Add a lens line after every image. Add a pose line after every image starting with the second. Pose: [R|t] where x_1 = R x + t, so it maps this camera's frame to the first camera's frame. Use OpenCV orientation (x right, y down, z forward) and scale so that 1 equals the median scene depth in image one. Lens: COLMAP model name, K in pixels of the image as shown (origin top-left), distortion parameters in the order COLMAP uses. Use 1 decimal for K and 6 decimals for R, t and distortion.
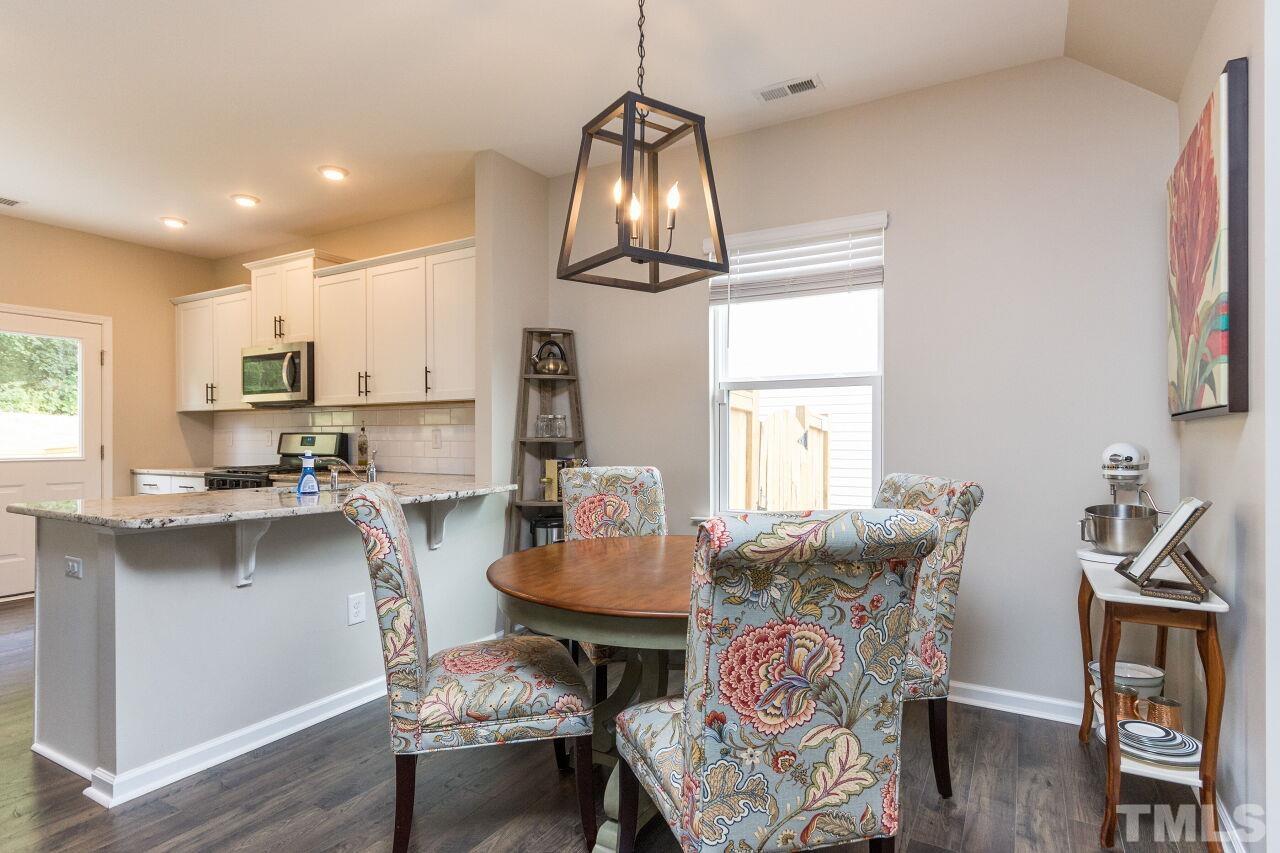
lens RADIAL K [[667.8, 0, 642.7], [0, 667.8, 436.4], [0, 0, 1]] dist [0.005268, 0.000263]
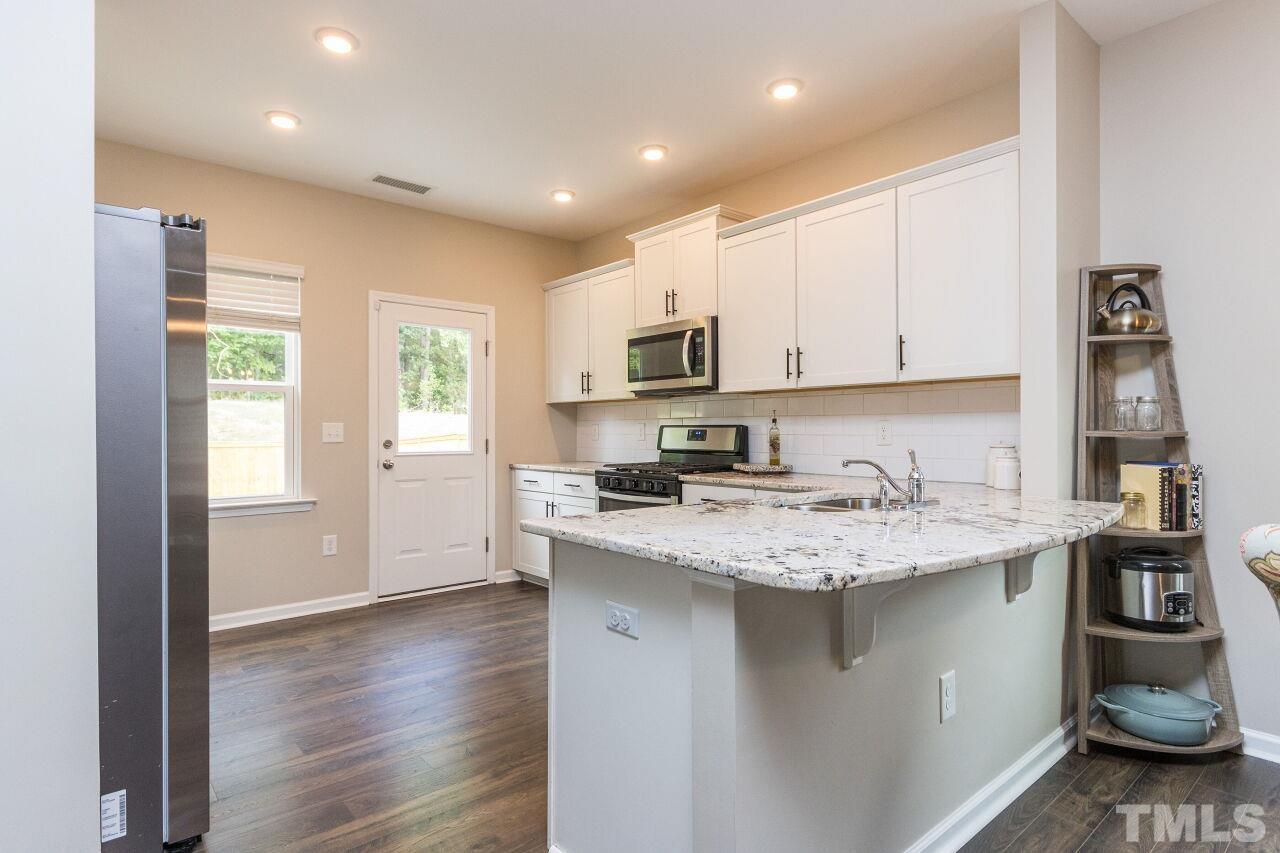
lens RADIAL K [[667.8, 0, 636.7], [0, 667.8, 424.8], [0, 0, 1]] dist [0.005268, 0.000263]
pose [[0.942200, -0.003348, -0.335033, -0.305083], [0.001023, 0.999974, -0.007115, 0.000041], [0.335048, 0.006361, 0.942179, 0.179691]]
